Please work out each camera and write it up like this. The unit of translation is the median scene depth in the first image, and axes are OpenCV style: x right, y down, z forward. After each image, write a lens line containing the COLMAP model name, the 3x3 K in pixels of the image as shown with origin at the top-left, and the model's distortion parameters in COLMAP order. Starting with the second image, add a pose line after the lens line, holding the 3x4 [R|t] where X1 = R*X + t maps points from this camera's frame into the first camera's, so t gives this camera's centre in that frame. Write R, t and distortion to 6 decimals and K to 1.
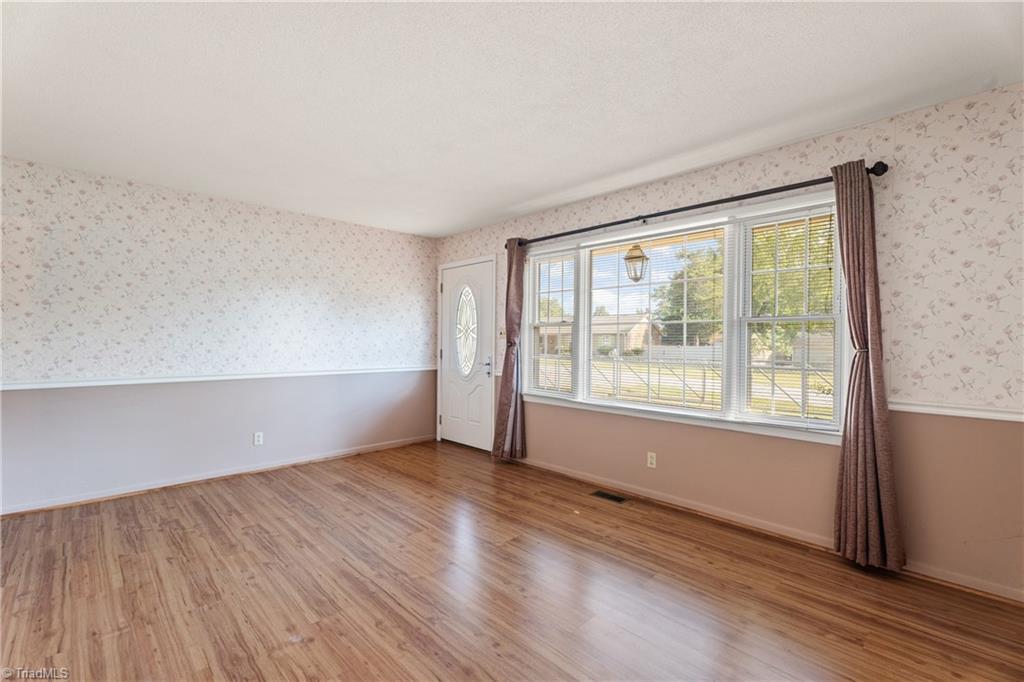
lens RADIAL K [[456.5, 0, 504.9], [0, 456.5, 337.3], [0, 0, 1]] dist [0.008299, -0.001564]
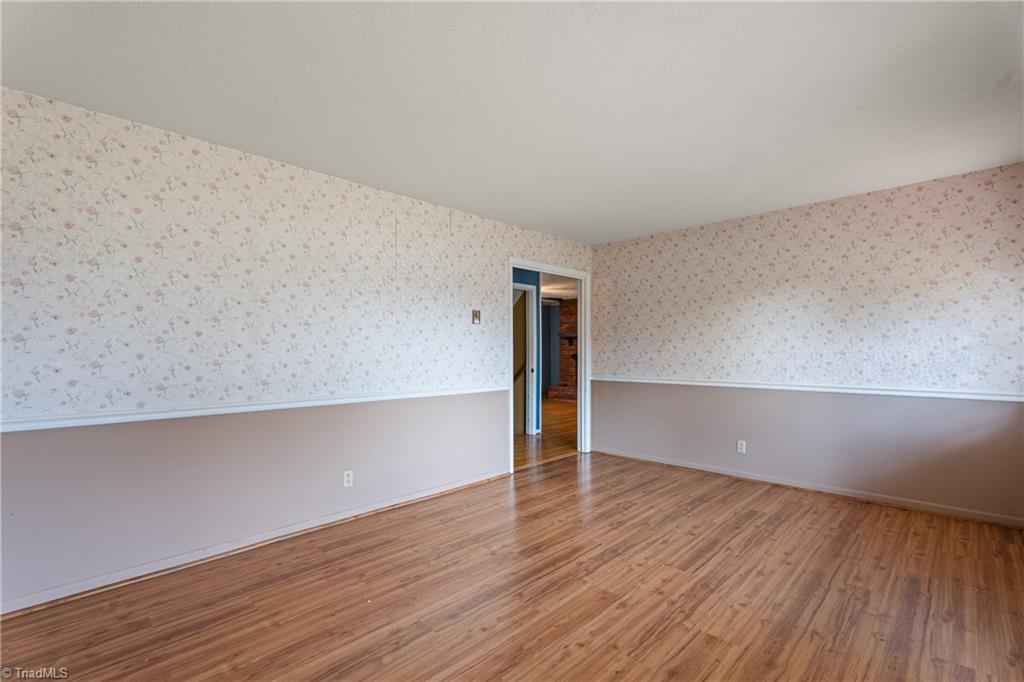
lens RADIAL K [[456.5, 0, 504.9], [0, 456.5, 348.7], [0, 0, 1]] dist [0.008299, -0.001564]
pose [[0.027054, -0.010121, -0.999583, 0.564524], [0.015294, 0.999836, -0.009709, 0.005793], [0.999517, -0.015025, 0.027204, 0.535695]]
